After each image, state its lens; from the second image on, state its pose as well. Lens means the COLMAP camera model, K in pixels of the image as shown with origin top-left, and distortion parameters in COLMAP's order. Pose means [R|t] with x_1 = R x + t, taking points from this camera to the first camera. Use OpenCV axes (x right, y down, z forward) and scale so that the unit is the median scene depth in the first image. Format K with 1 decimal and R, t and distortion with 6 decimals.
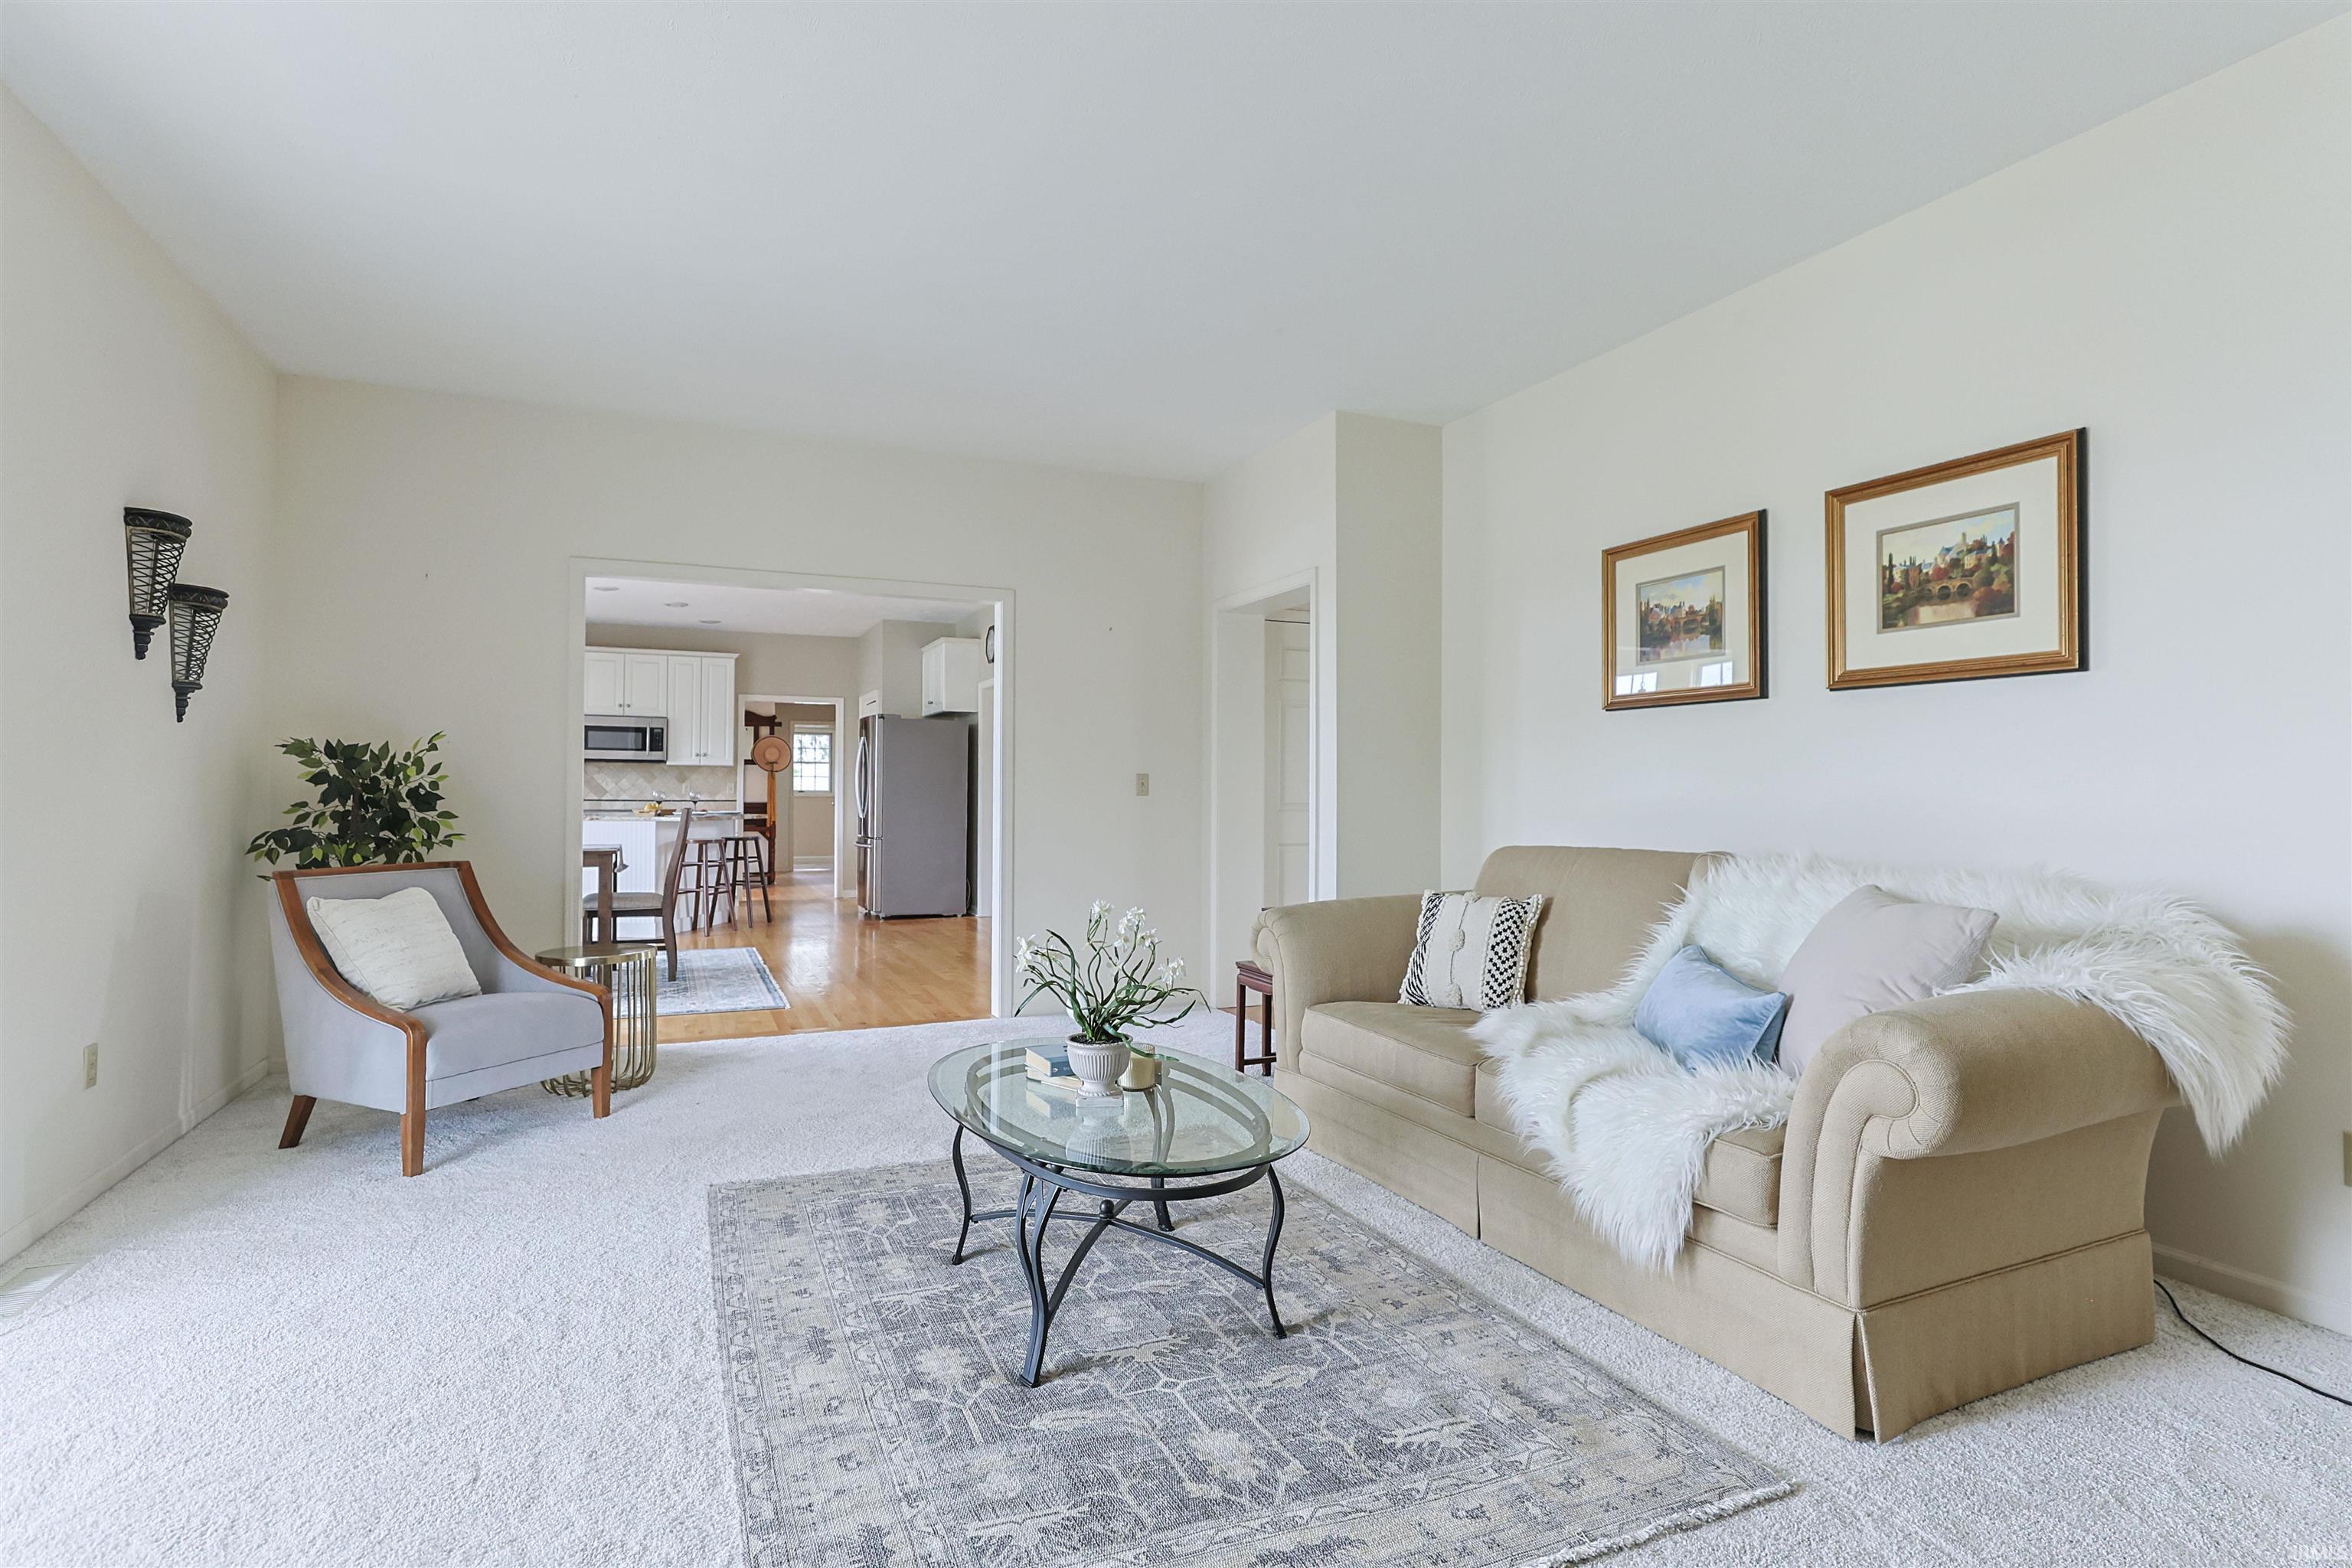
lens RADIAL K [[1139.0, 0, 1174.1], [0, 1139.0, 770.2], [0, 0, 1]] dist [-0.002845, 0.005332]
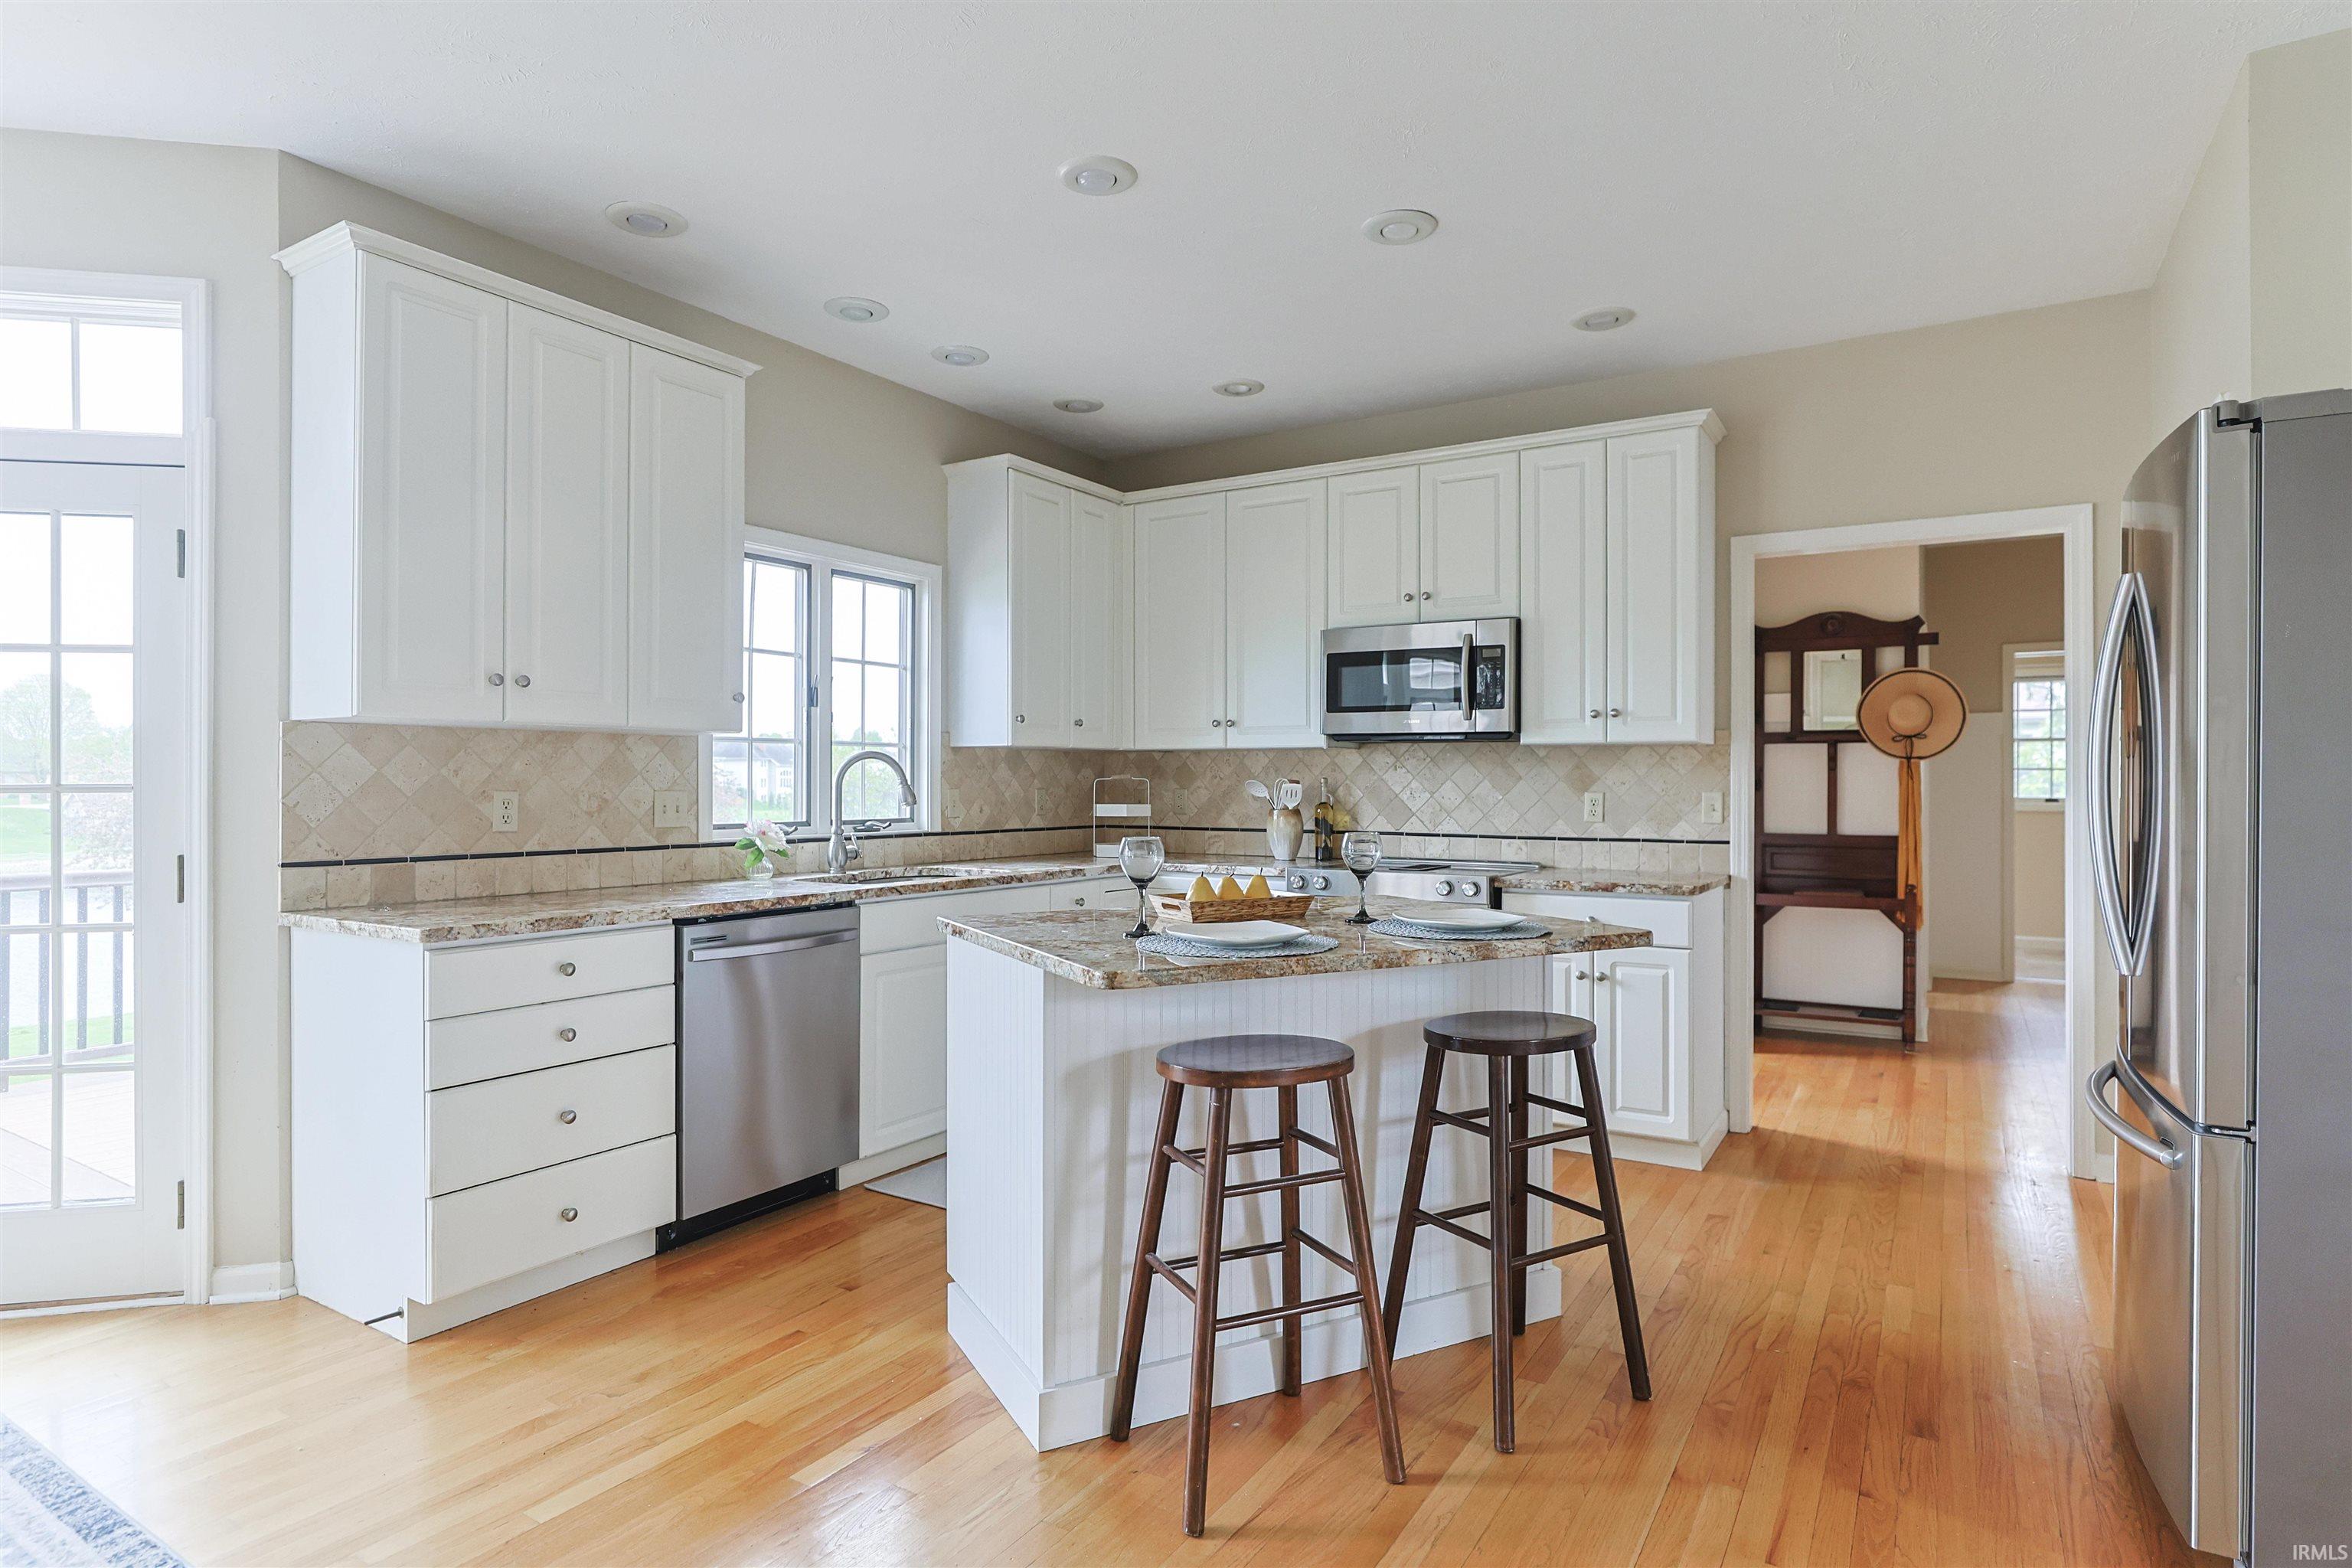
lens RADIAL K [[1260.4, 0, 1183.1], [0, 1260.4, 782.7], [0, 0, 1]] dist [-0.017176, 0.001530]
pose [[0.564089, -0.004291, -0.825703, -0.164444], [0.016182, 0.999852, 0.005859, 0.003614], [0.825556, -0.016667, 0.564075, 0.662609]]
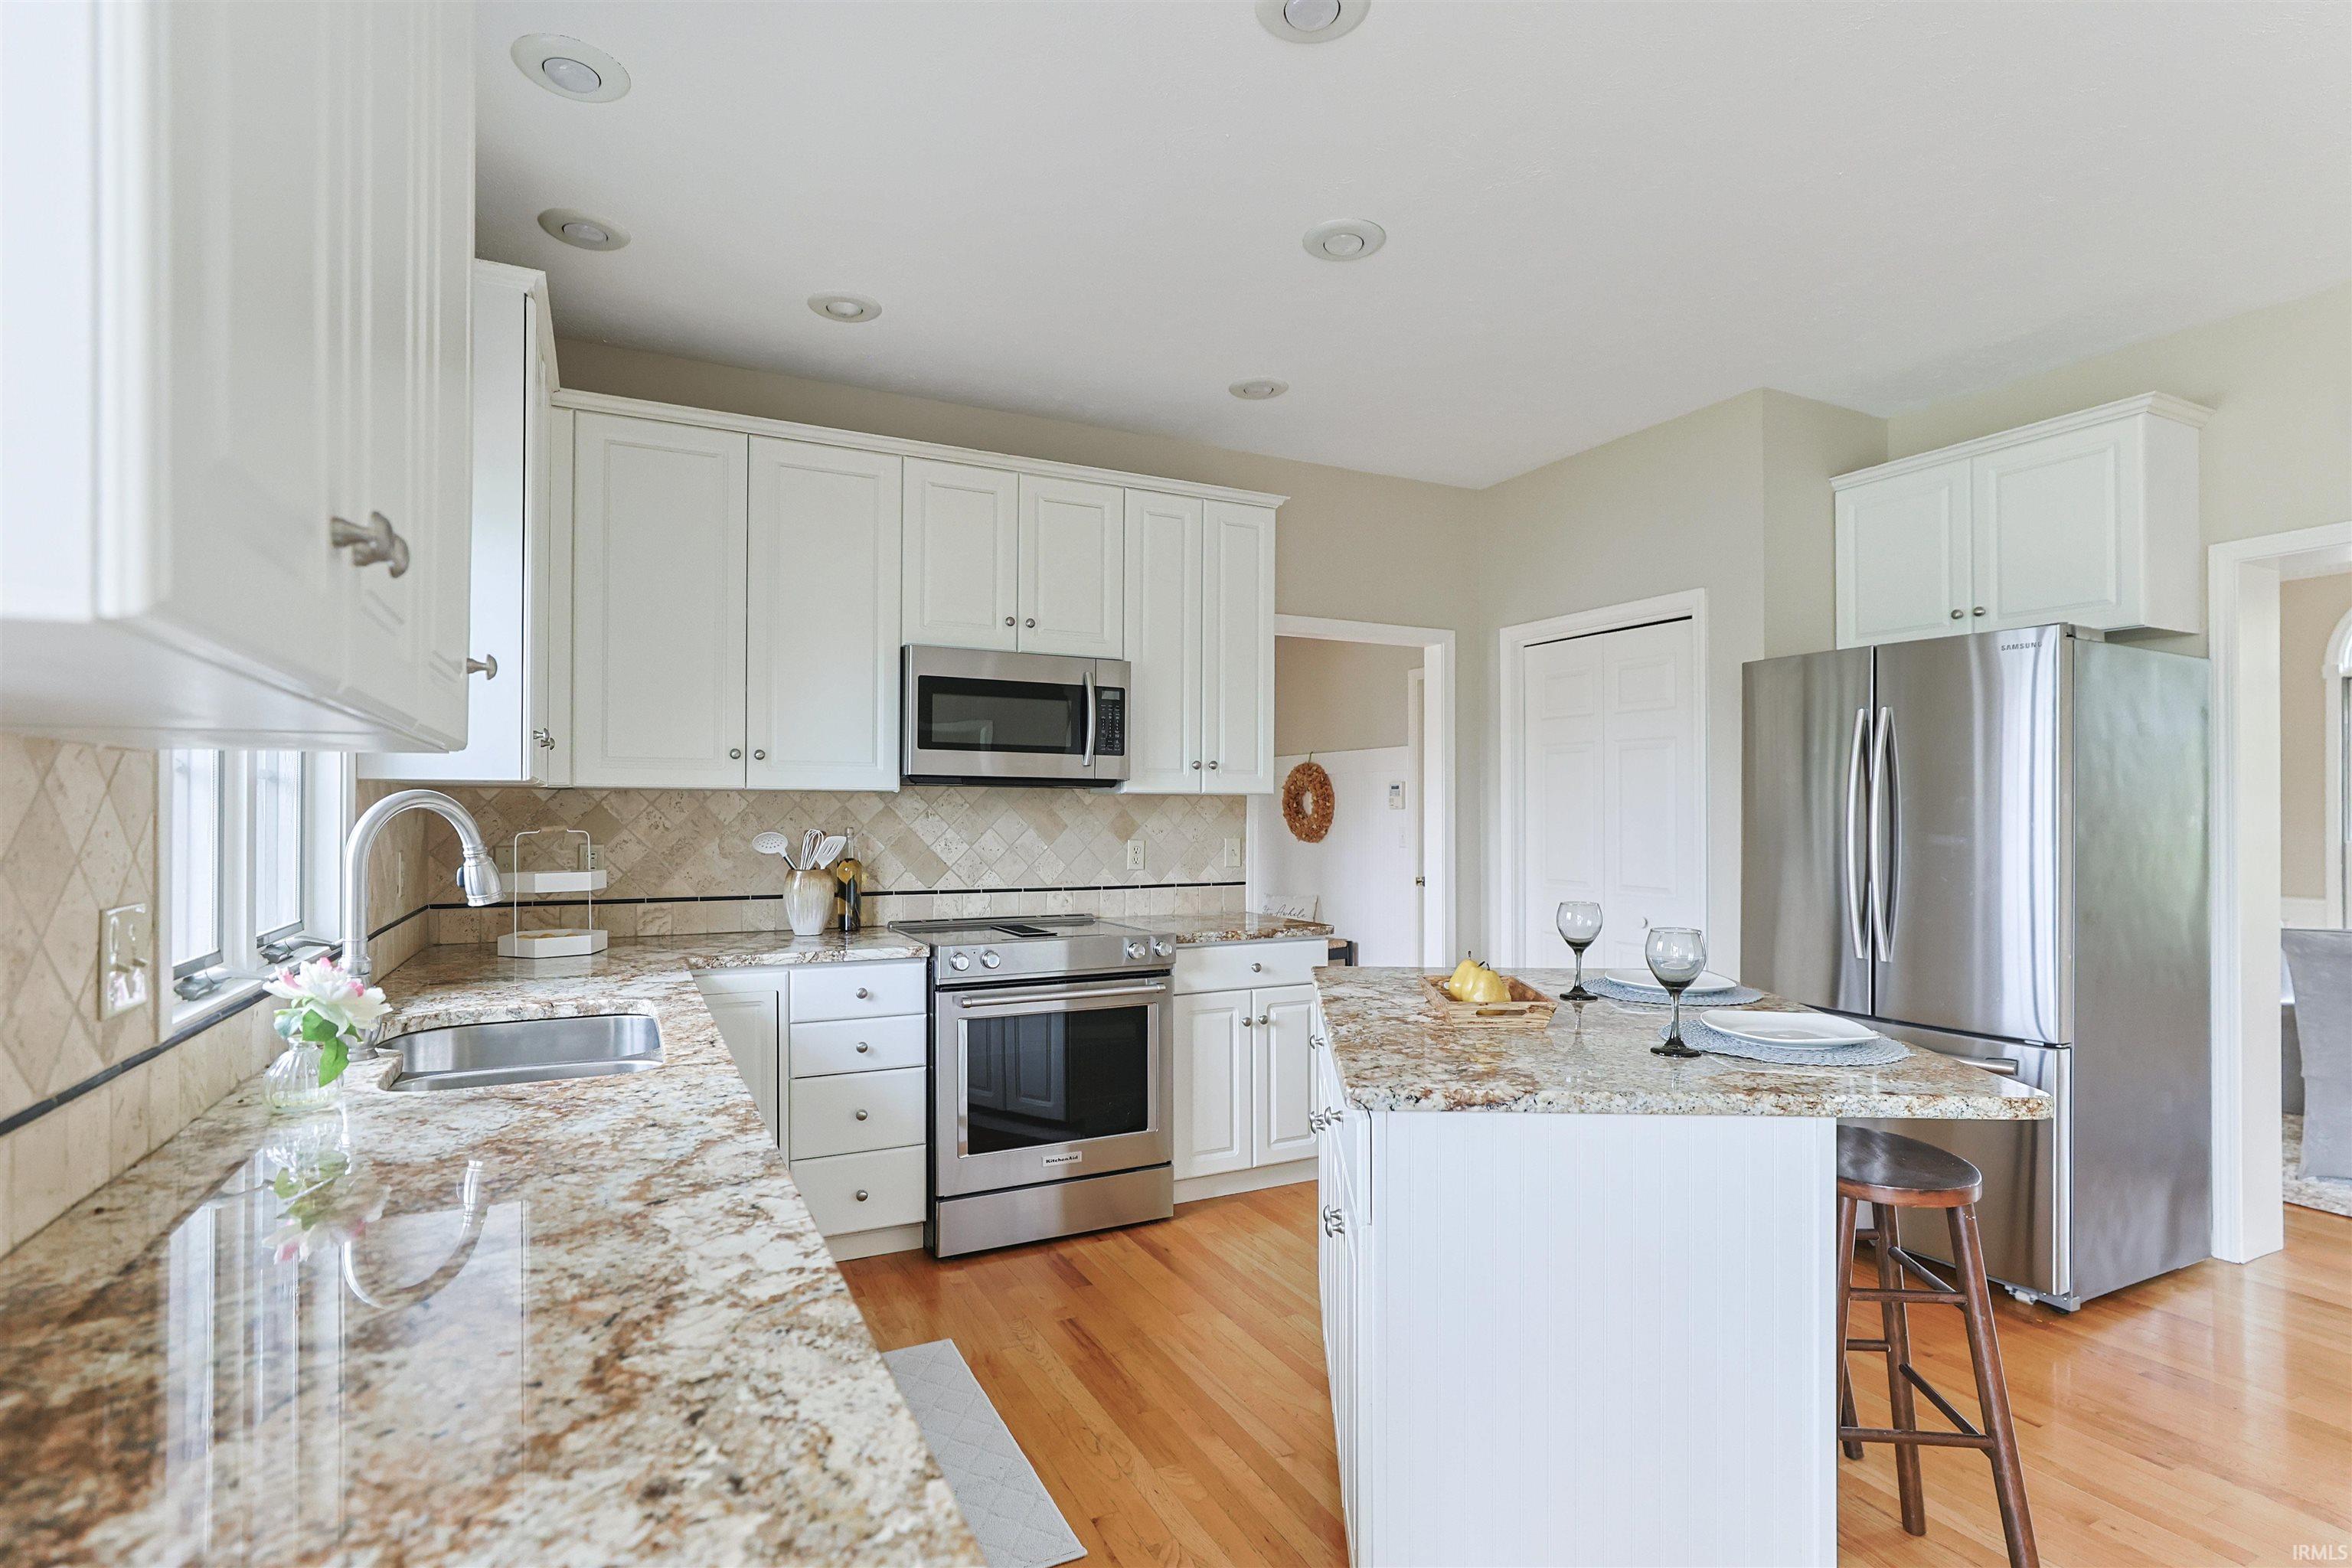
lens RADIAL K [[1139.0, 0, 1179.7], [0, 1139.0, 802.5], [0, 0, 1]] dist [-0.002845, 0.005332]
pose [[0.998319, -0.003336, 0.057858, -0.439685], [0.002717, 0.999938, 0.010775, -0.005313], [-0.057891, -0.010600, 0.998267, 0.627302]]
